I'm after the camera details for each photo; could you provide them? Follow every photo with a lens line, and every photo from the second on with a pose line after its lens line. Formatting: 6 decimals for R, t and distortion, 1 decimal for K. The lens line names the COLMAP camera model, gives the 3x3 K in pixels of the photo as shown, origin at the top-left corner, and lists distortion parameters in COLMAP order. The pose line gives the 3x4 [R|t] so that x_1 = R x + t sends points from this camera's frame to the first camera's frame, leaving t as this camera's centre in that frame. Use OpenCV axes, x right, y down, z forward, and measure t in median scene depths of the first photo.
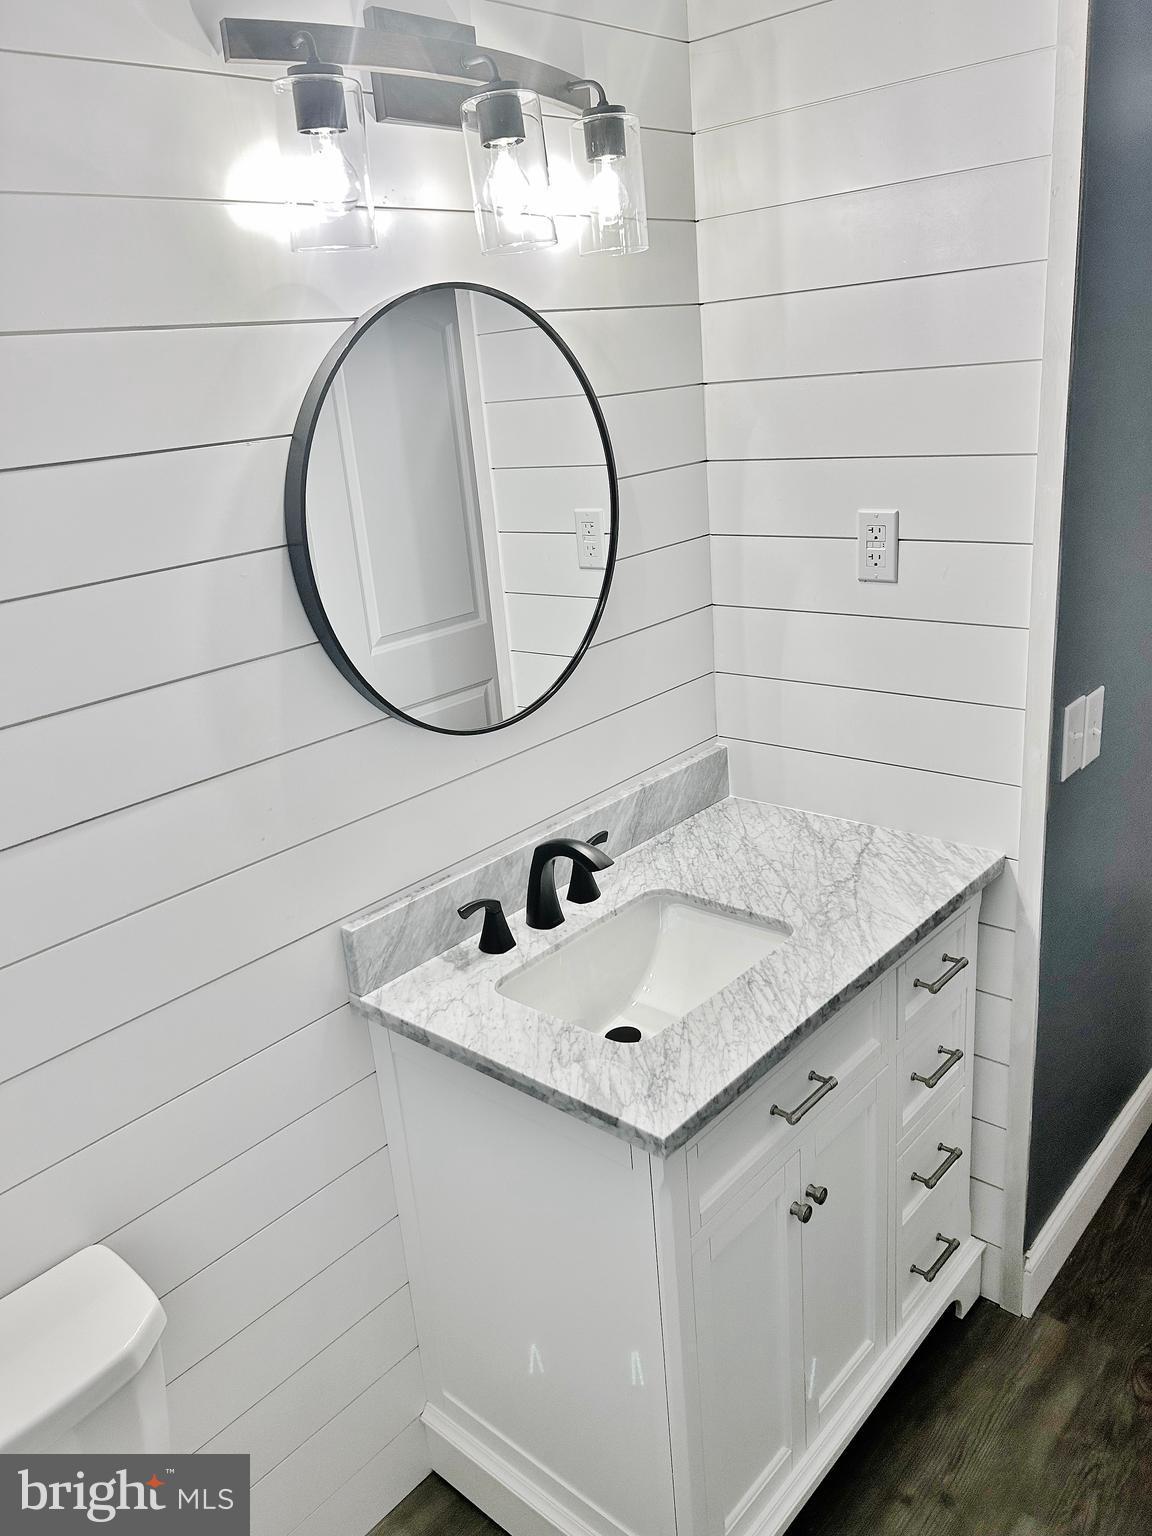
lens RADIAL K [[1154.0, 0, 574.3], [0, 1154.0, 766.8], [0, 0, 1]] dist [0.062608, -0.073849]
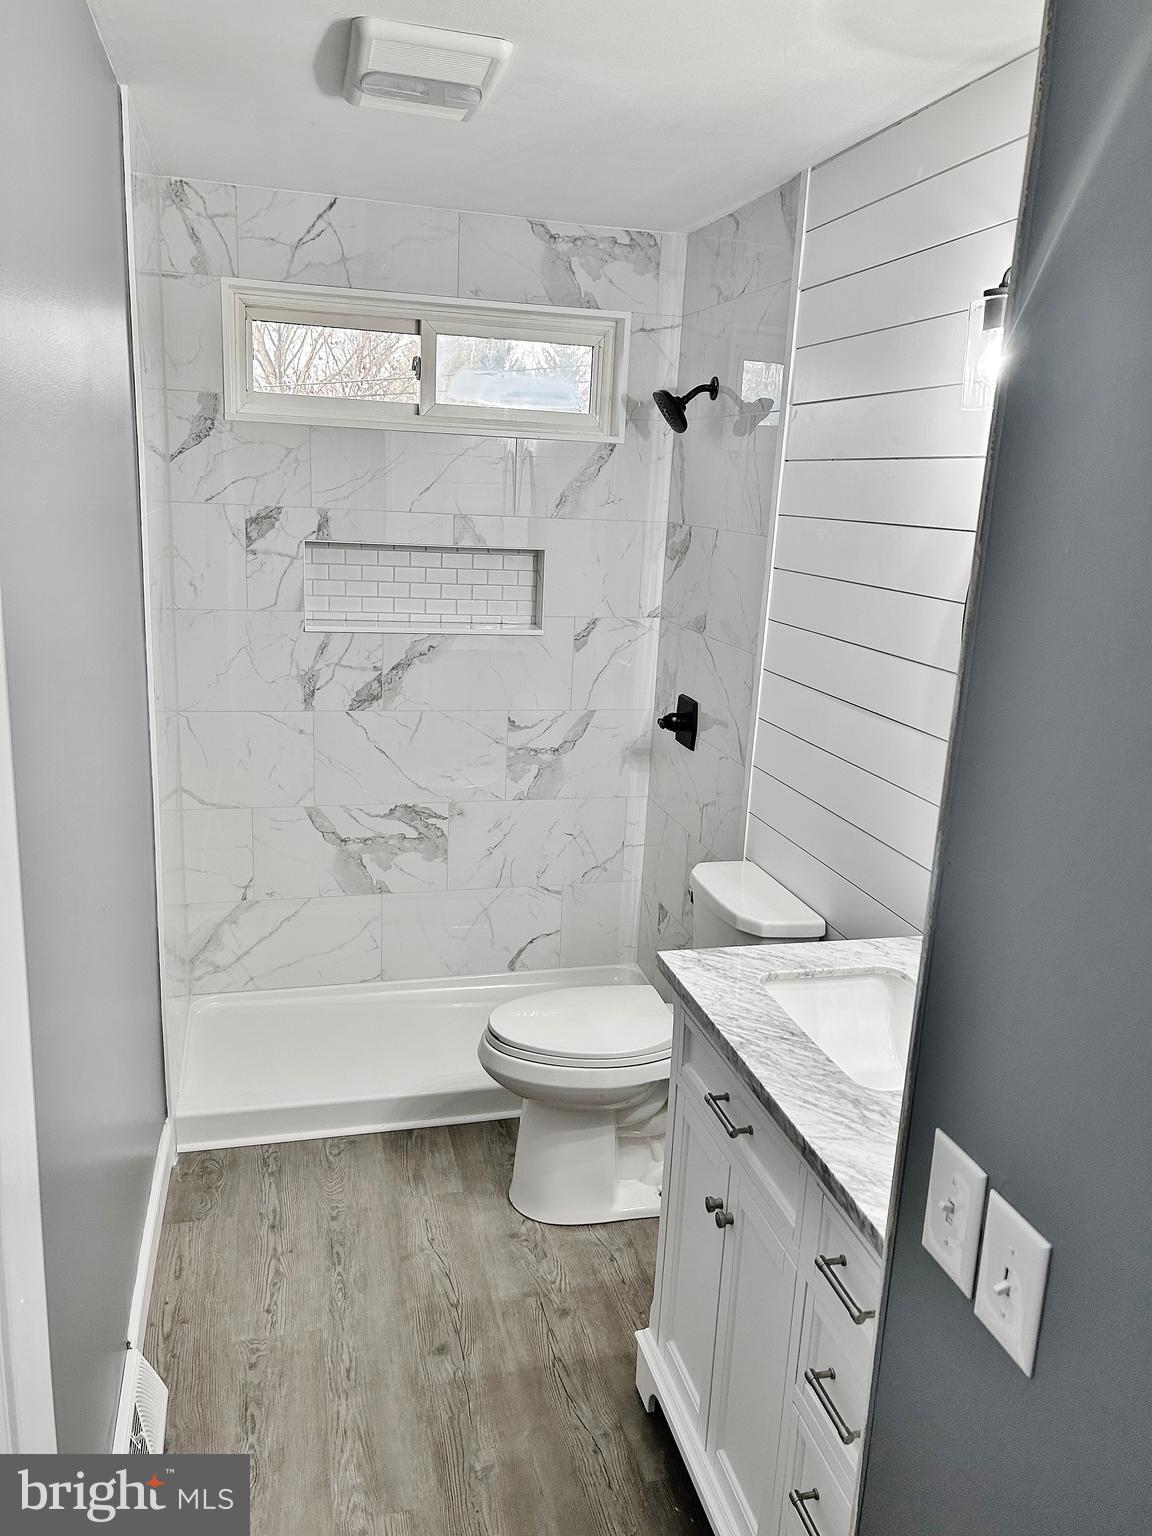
lens RADIAL K [[1154.0, 0, 579.6], [0, 1154.0, 777.7], [0, 0, 1]] dist [0.062608, -0.073849]
pose [[-0.558742, 0.257792, -0.788258, 1.099708], [-0.270669, 0.841735, 0.467140, -0.498759], [0.783929, 0.474368, -0.400537, 1.175000]]
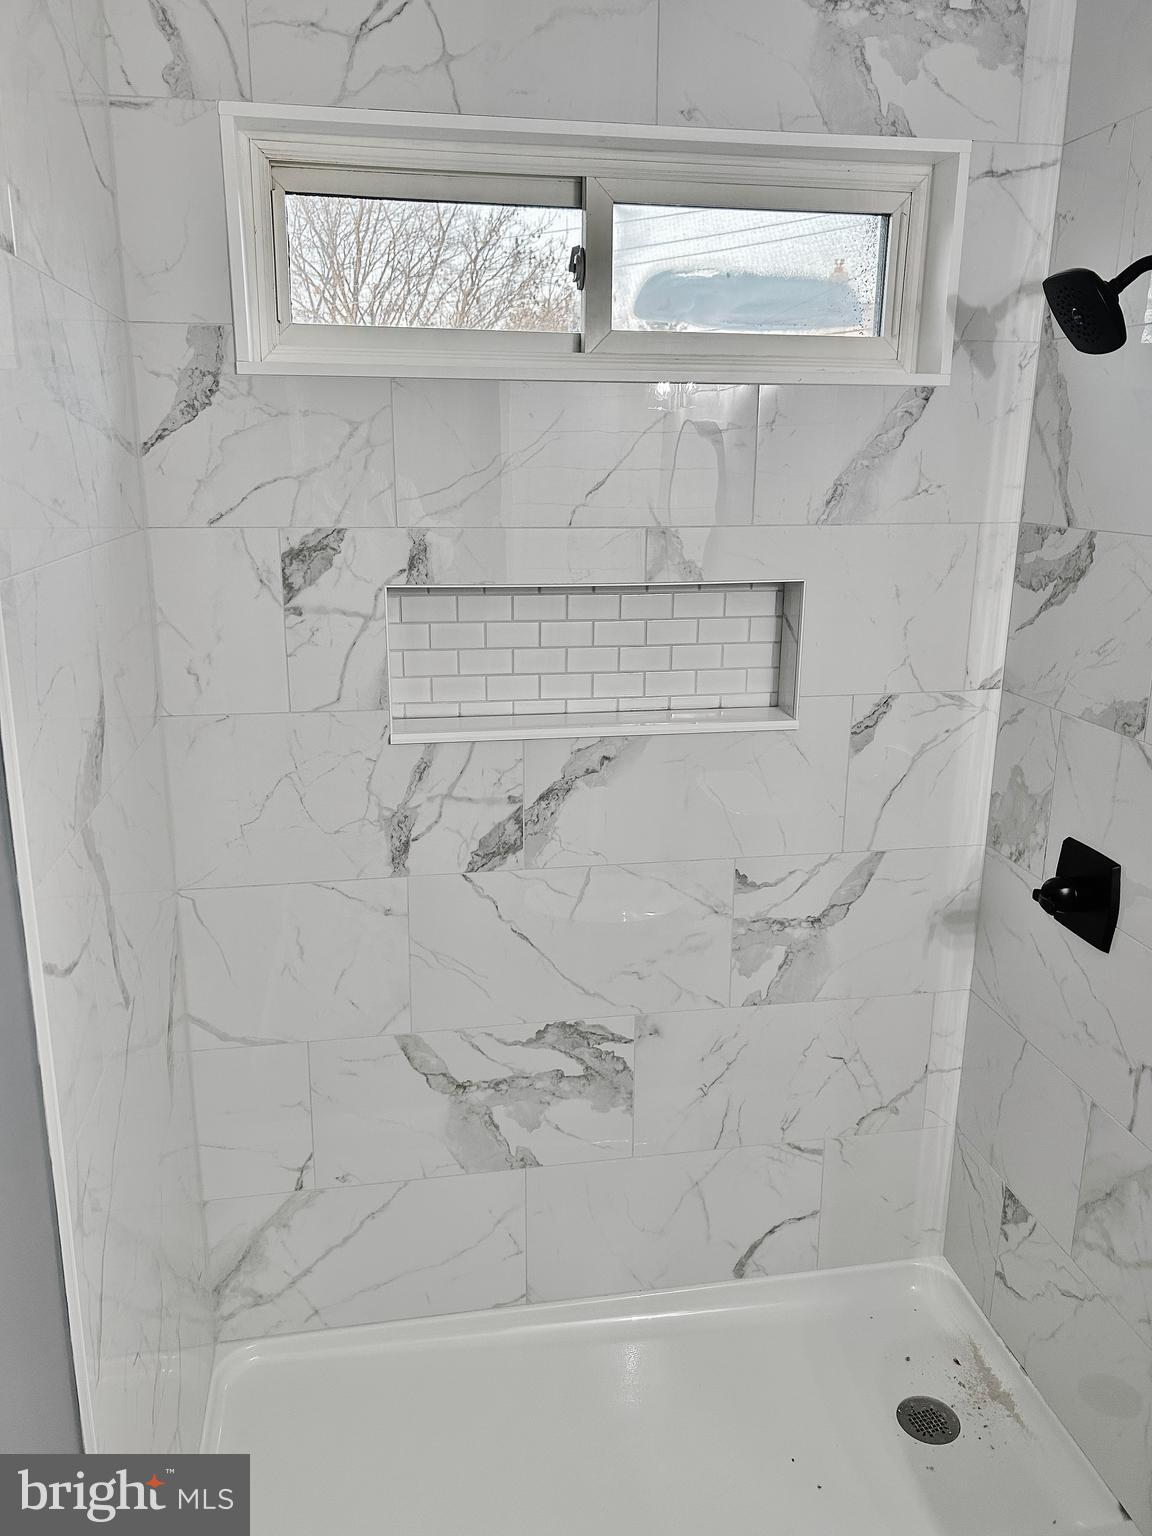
lens RADIAL K [[1154.0, 0, 568.4], [0, 1154.0, 773.6], [0, 0, 1]] dist [0.062608, -0.073849]
pose [[-0.628434, 0.274217, -0.727925, 0.791829], [-0.208053, 0.842453, 0.496978, -0.369876], [0.749523, 0.463765, -0.472375, 0.886606]]
